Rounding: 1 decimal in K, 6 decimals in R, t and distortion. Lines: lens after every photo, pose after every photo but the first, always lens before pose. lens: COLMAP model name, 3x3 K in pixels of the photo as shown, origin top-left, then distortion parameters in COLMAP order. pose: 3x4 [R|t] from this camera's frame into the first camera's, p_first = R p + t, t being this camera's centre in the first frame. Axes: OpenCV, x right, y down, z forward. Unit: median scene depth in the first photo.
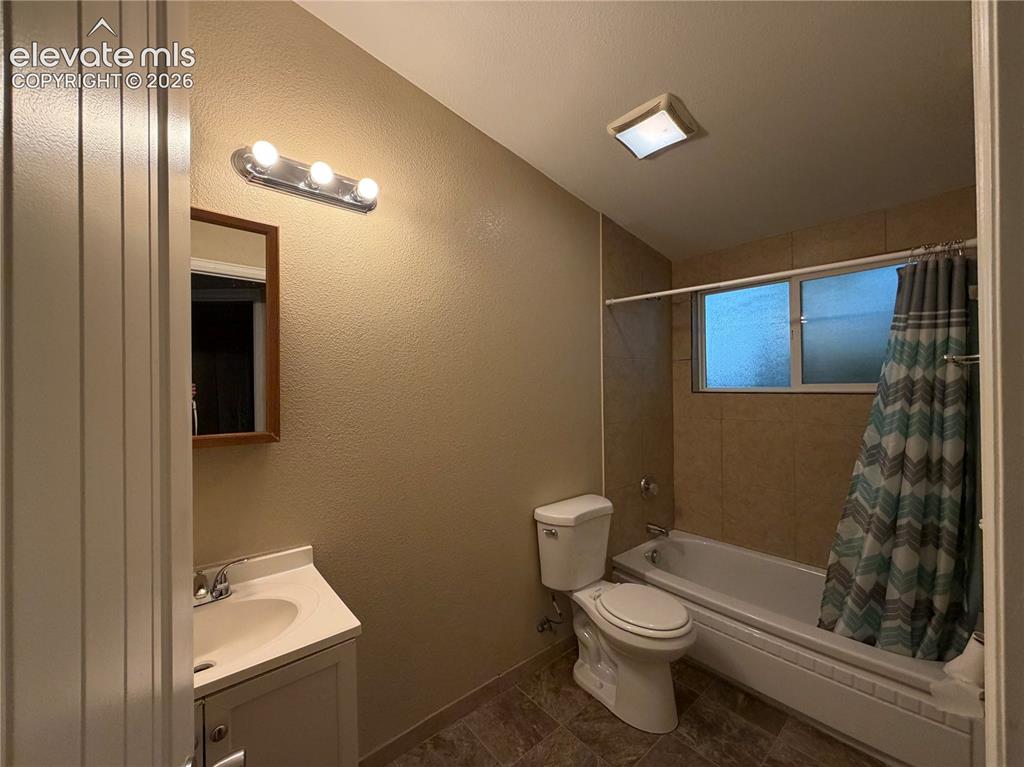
lens RADIAL K [[410.9, 0, 512.4], [0, 410.9, 381.8], [0, 0, 1]] dist [0.009221, -0.000107]
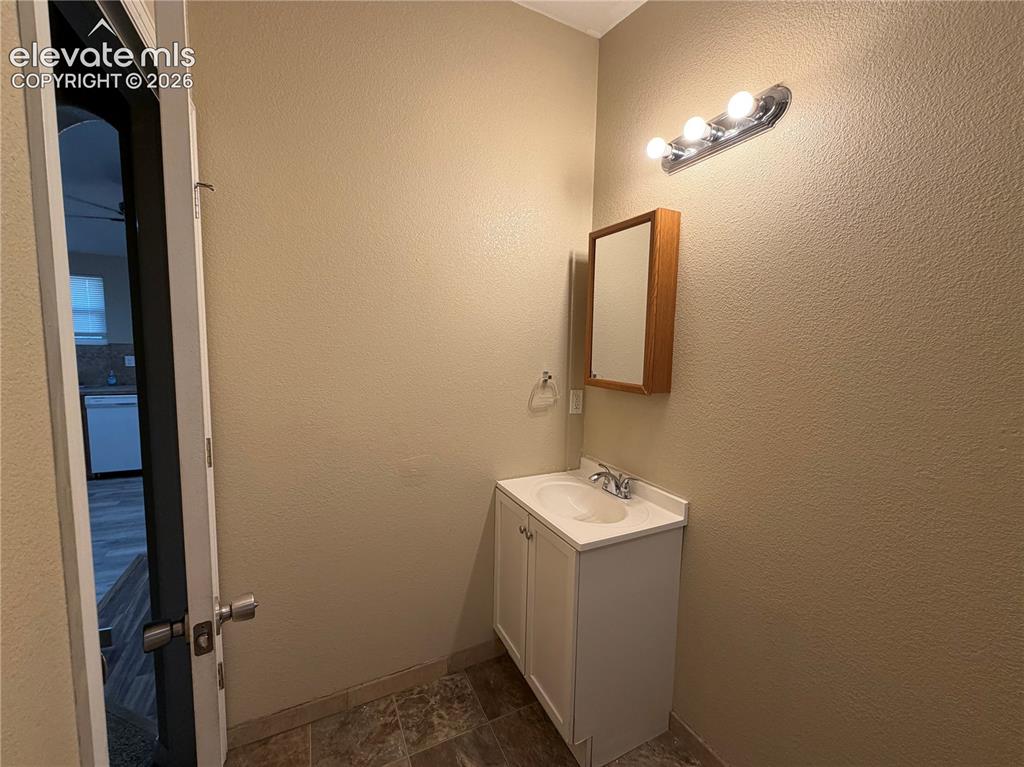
lens RADIAL K [[410.9, 0, 511.7], [0, 410.9, 383.5], [0, 0, 1]] dist [0.009221, -0.000107]
pose [[-0.258053, 0.131029, -0.957204, 0.829798], [0.055671, 0.991131, 0.120664, -0.027988], [0.964525, -0.022151, -0.263059, 0.912796]]
